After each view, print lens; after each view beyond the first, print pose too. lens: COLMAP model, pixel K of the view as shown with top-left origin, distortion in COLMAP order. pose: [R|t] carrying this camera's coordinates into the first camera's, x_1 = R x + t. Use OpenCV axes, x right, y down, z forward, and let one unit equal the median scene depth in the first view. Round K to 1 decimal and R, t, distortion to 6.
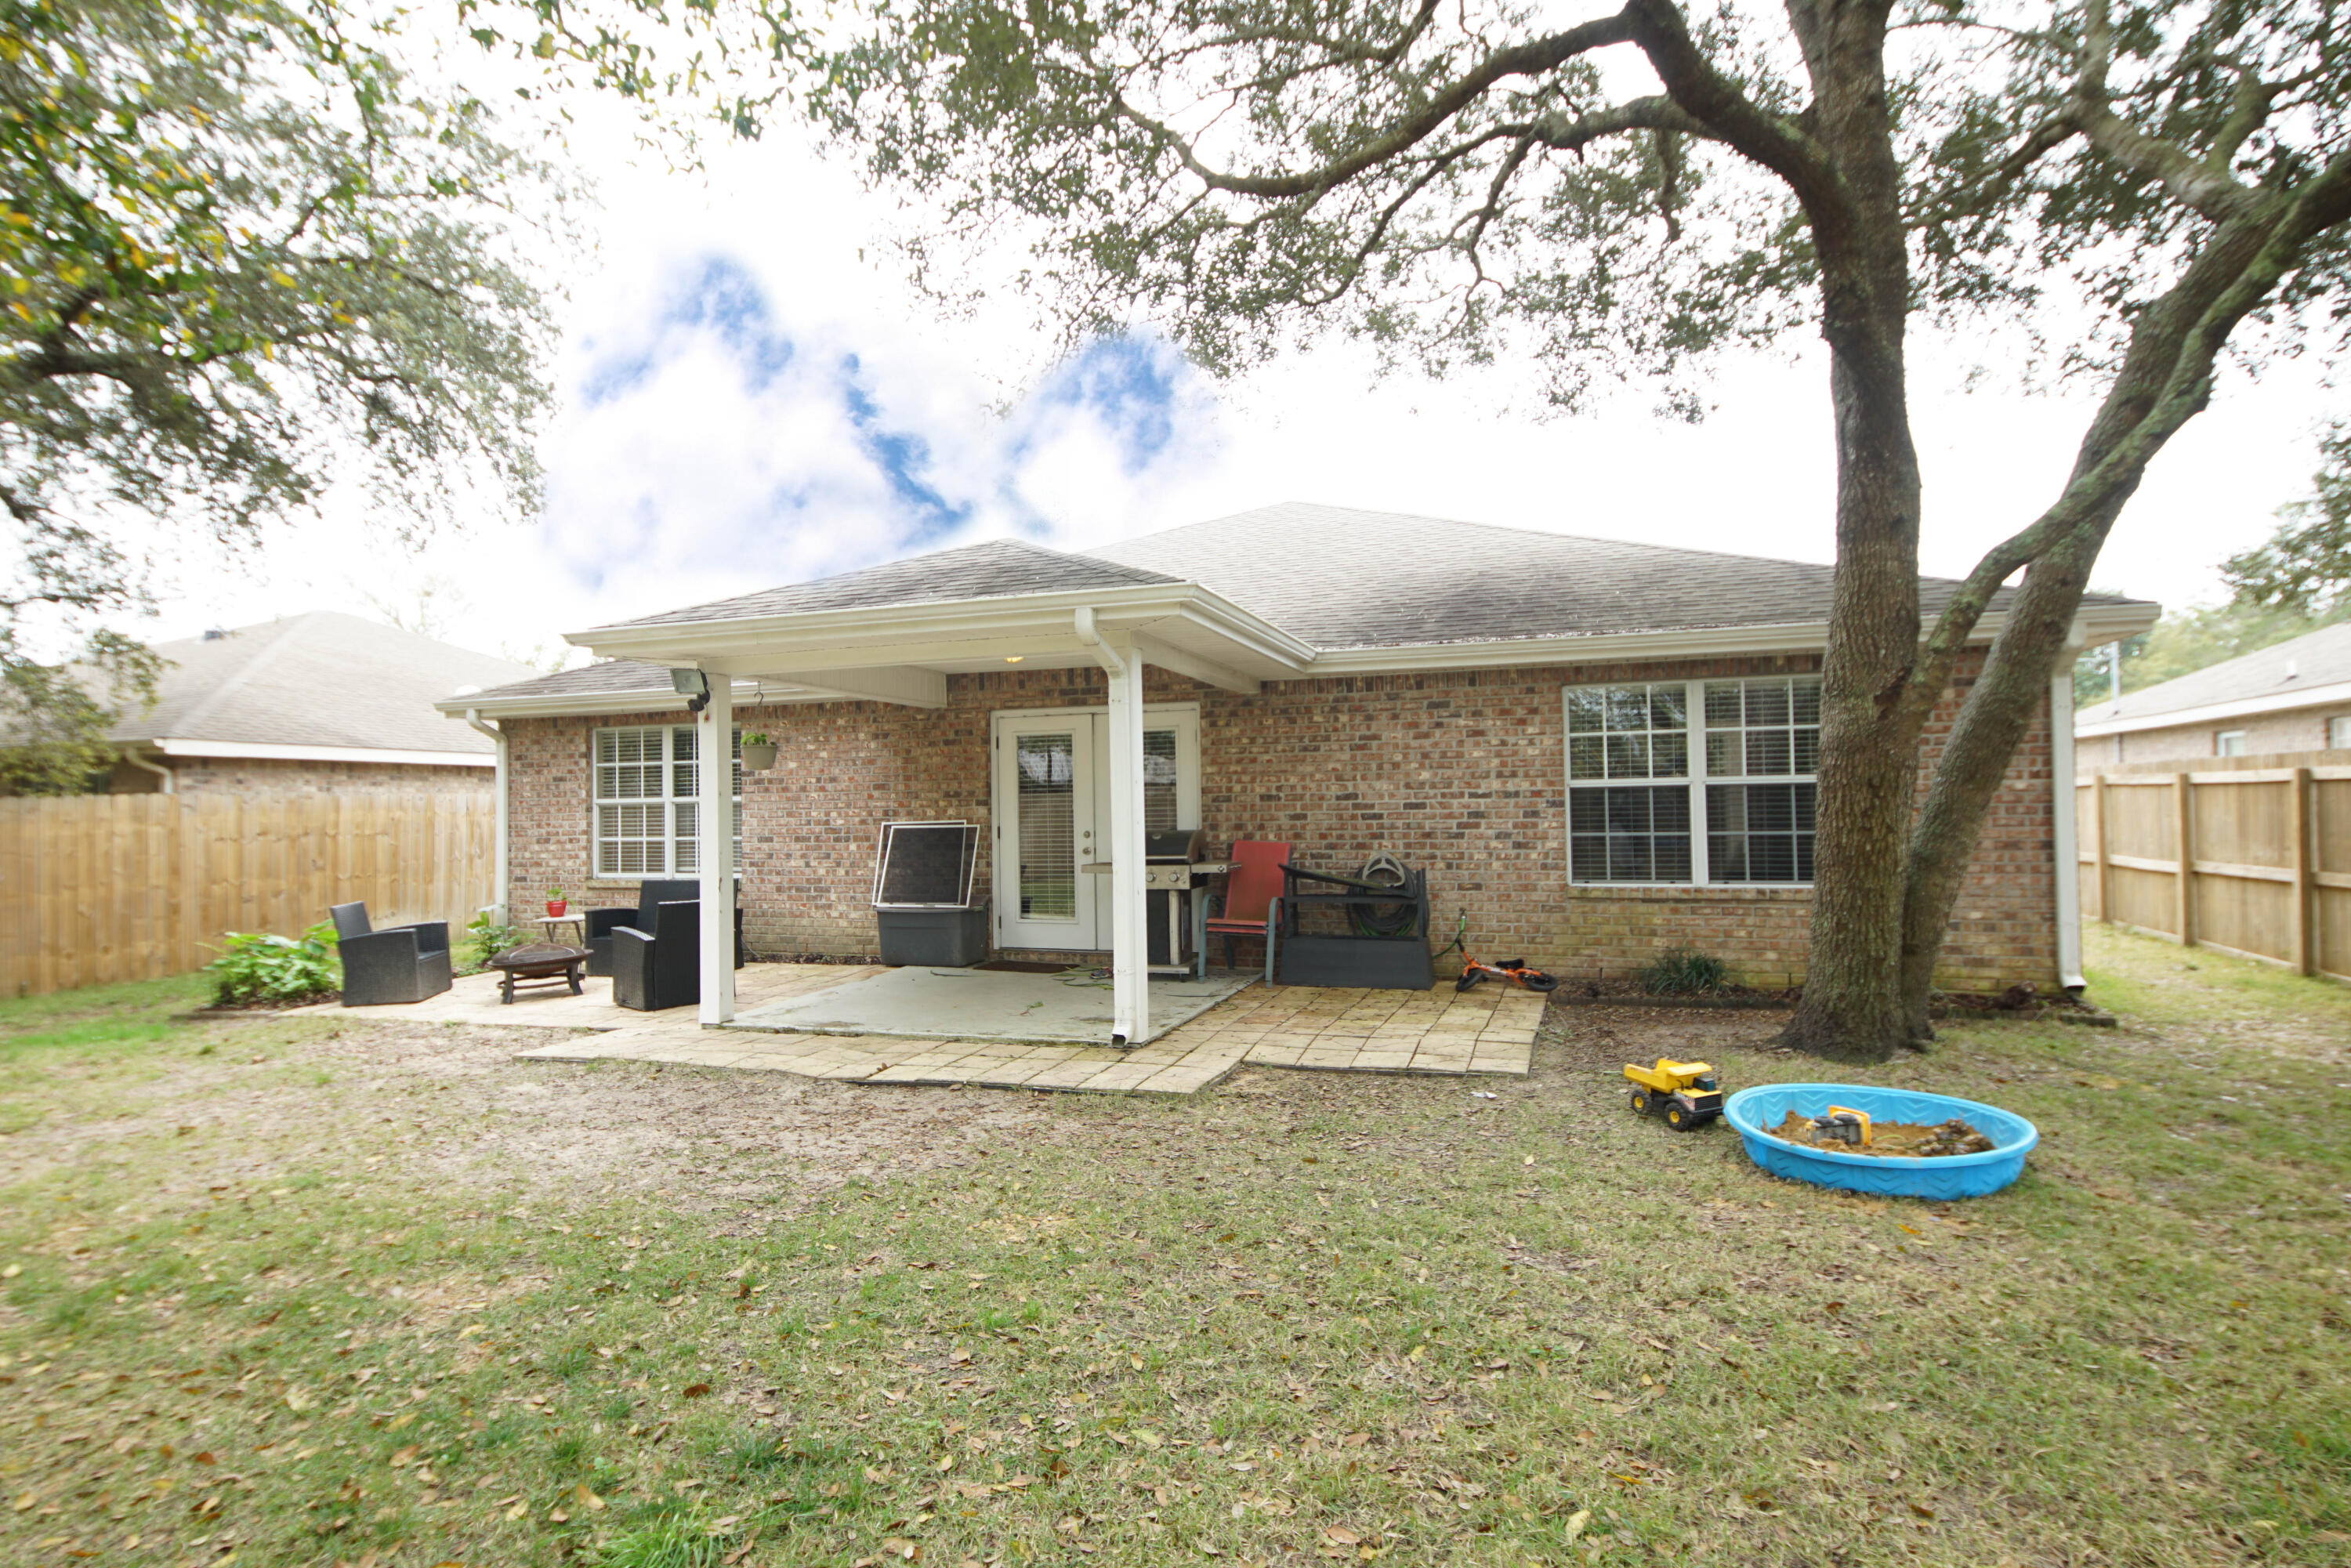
lens RADIAL K [[1262.2, 0, 1173.9], [0, 1262.2, 788.9], [0, 0, 1]] dist [0.029872, -0.012212]
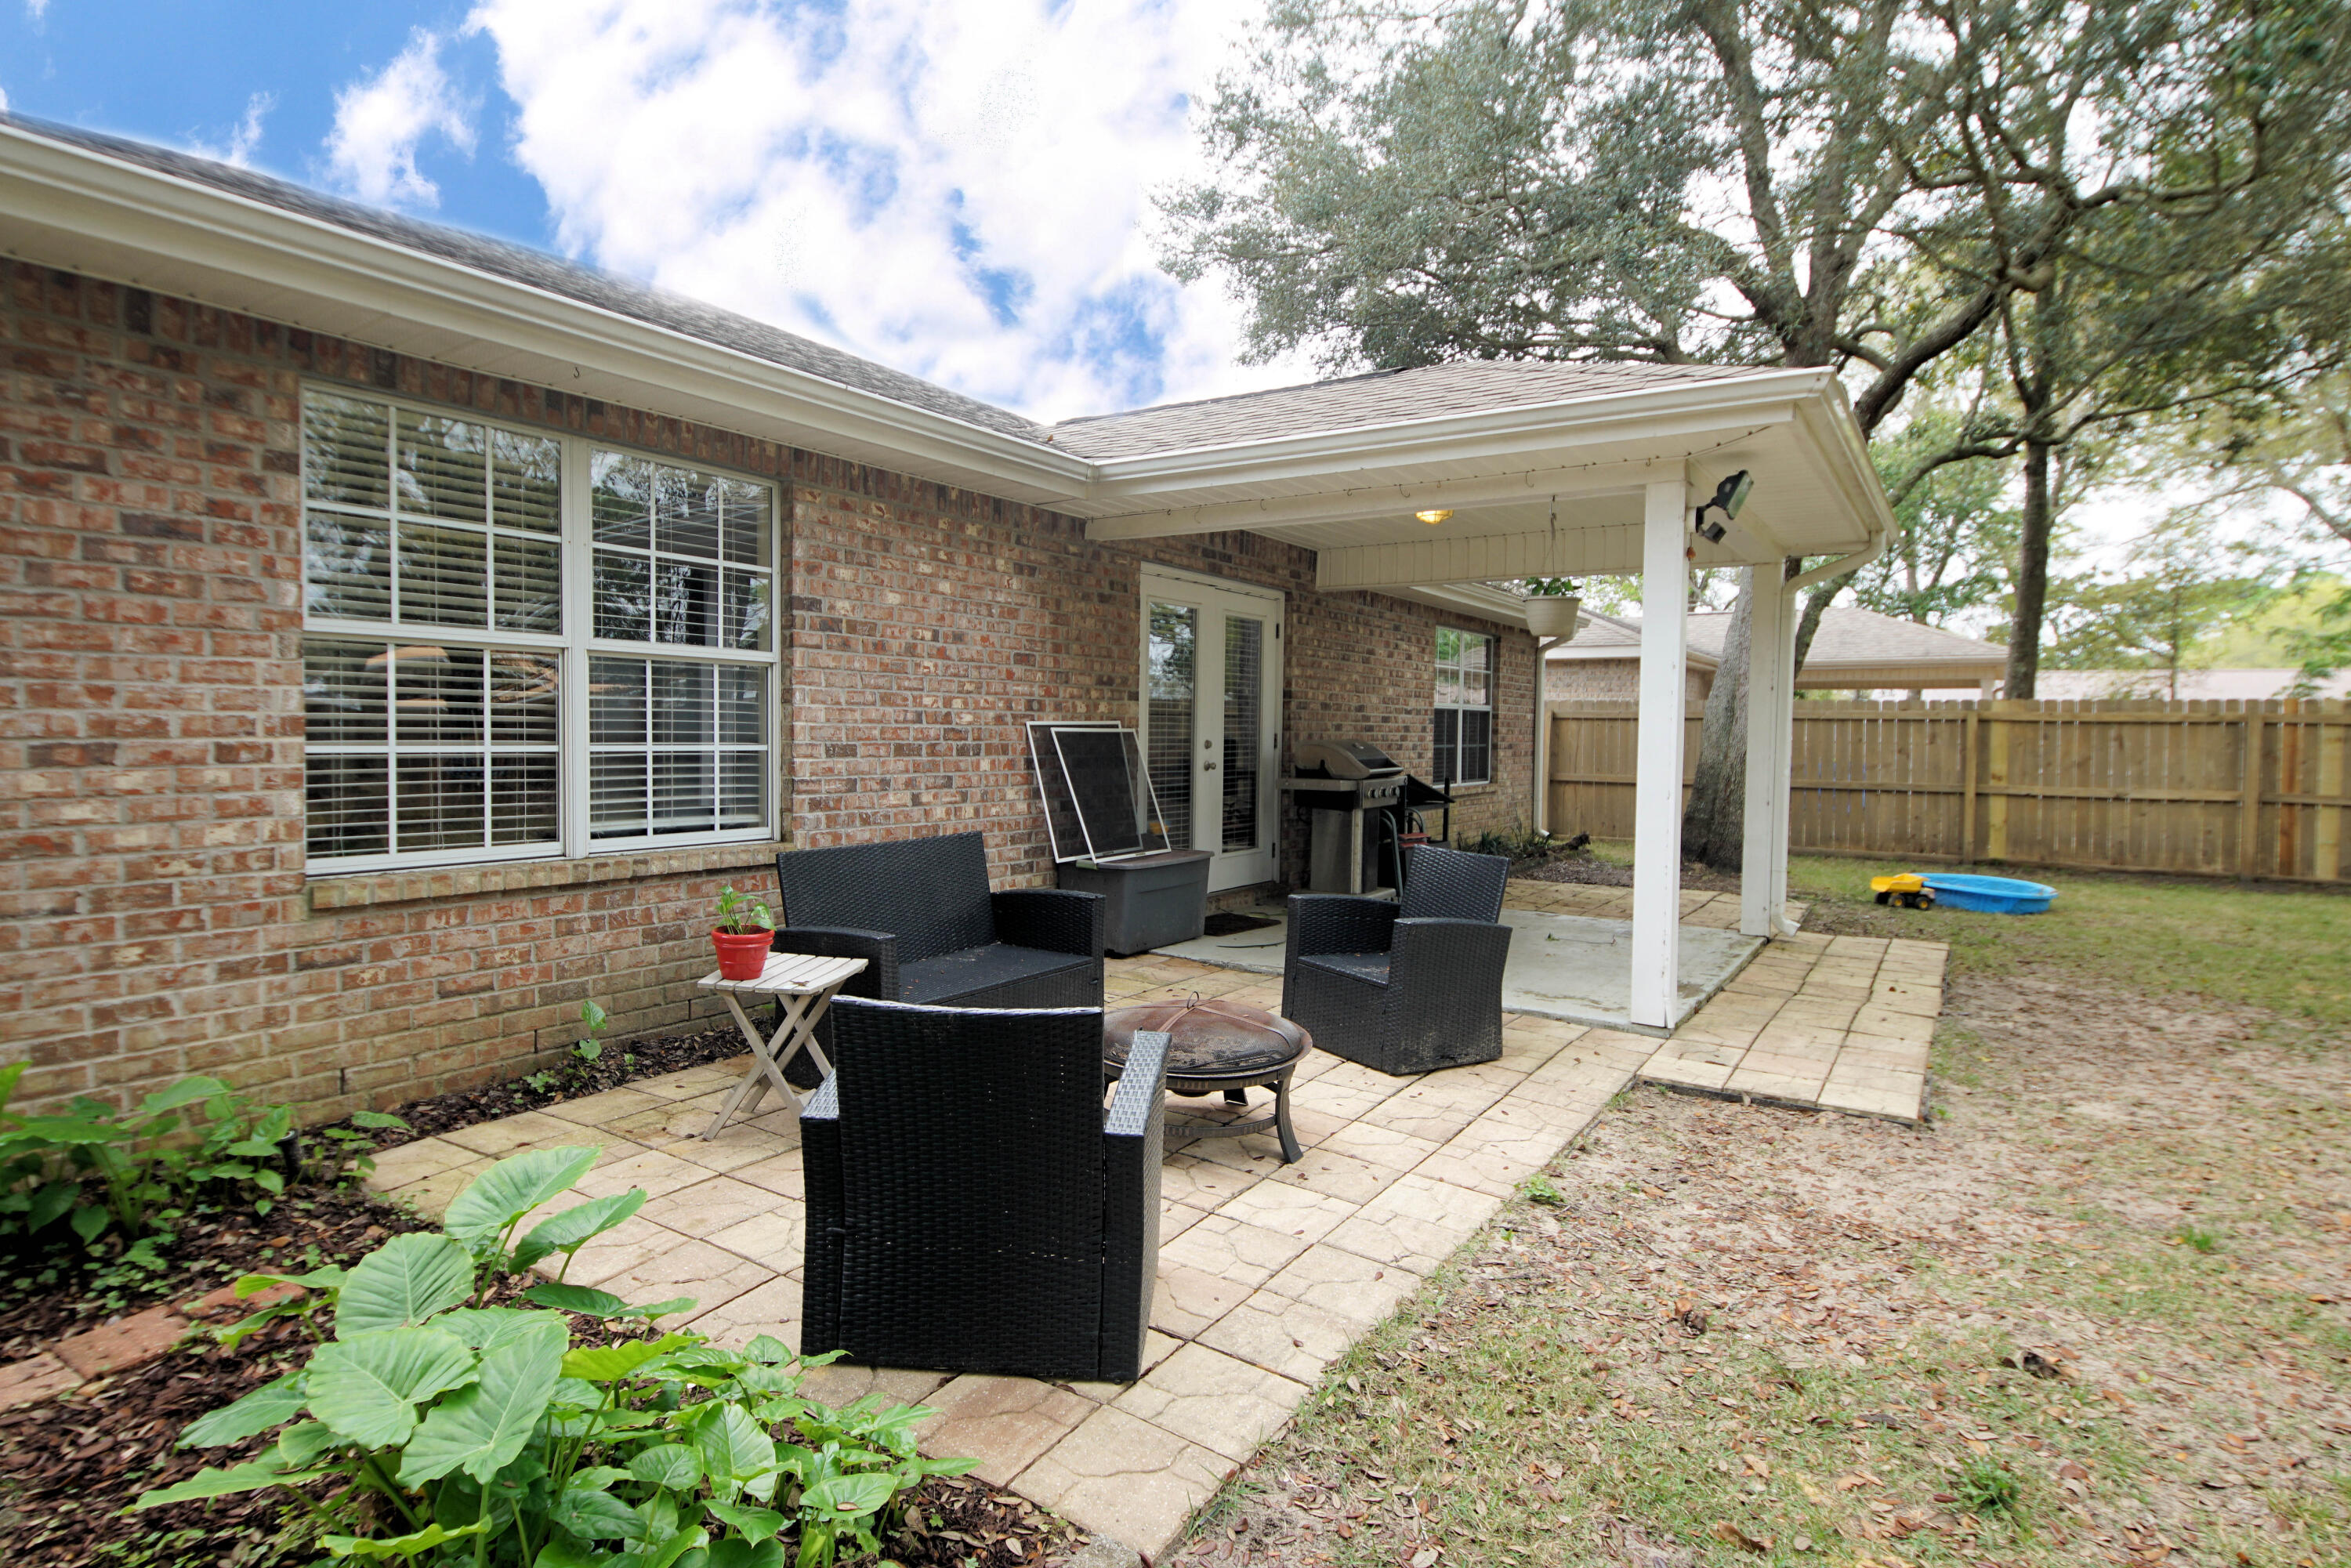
lens RADIAL K [[1262.2, 0, 1176.3], [0, 1262.2, 782.2], [0, 0, 1]] dist [0.029872, -0.012212]
pose [[0.234320, -0.022324, 0.971903, -0.760971], [-0.034140, 0.998931, 0.031175, 0.033339], [-0.971560, -0.040485, 0.233307, 0.784293]]
